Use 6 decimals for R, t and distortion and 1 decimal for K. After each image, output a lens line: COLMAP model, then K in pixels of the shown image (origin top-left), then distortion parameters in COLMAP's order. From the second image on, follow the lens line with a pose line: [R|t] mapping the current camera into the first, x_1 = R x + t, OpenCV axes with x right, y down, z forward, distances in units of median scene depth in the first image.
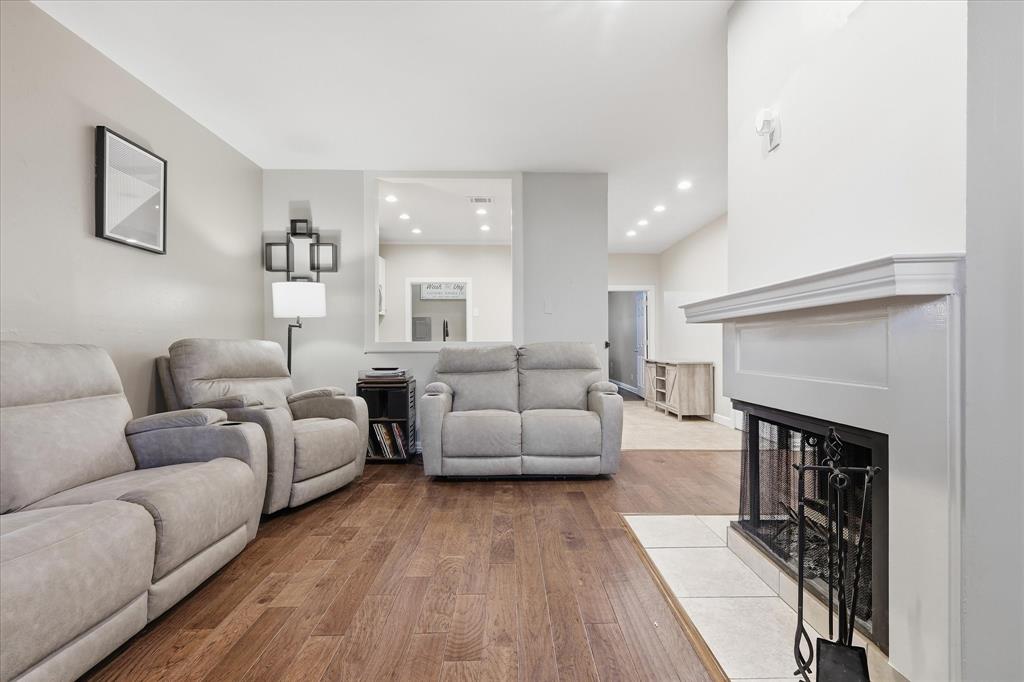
lens RADIAL K [[455.4, 0, 514.1], [0, 455.4, 346.4], [0, 0, 1]] dist [0.004490, 0.000671]
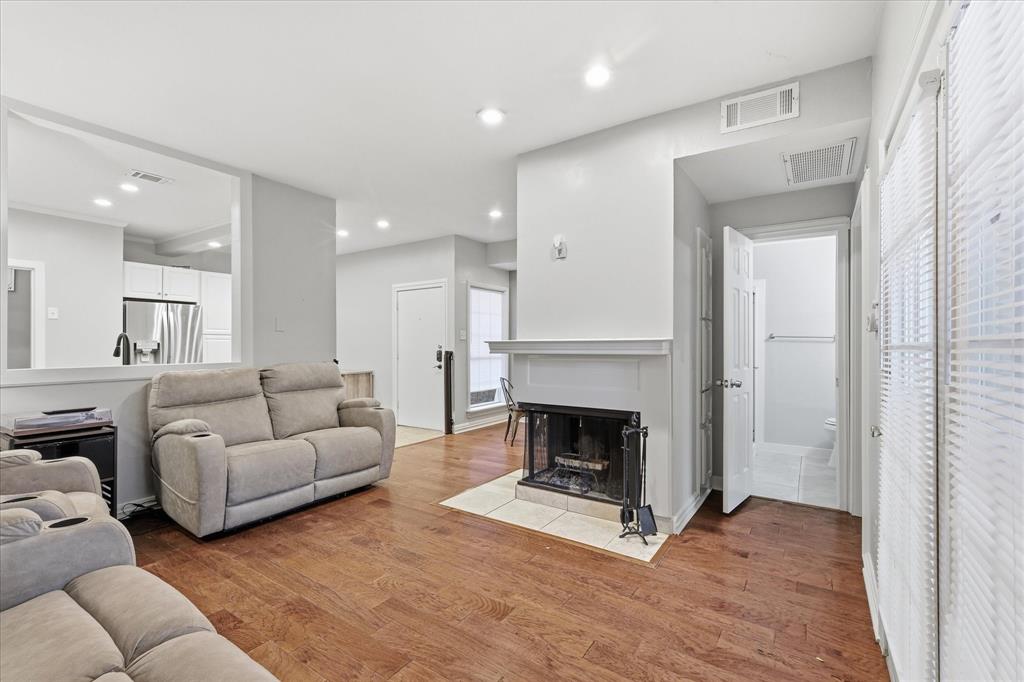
lens RADIAL K [[455.4, 0, 506.3], [0, 455.4, 342.0], [0, 0, 1]] dist [0.004490, 0.000671]
pose [[0.570317, 0.003505, 0.821417, -0.556659], [0.001110, 0.999987, -0.005038, -0.057125], [-0.821424, 0.003786, 0.570305, 0.095714]]
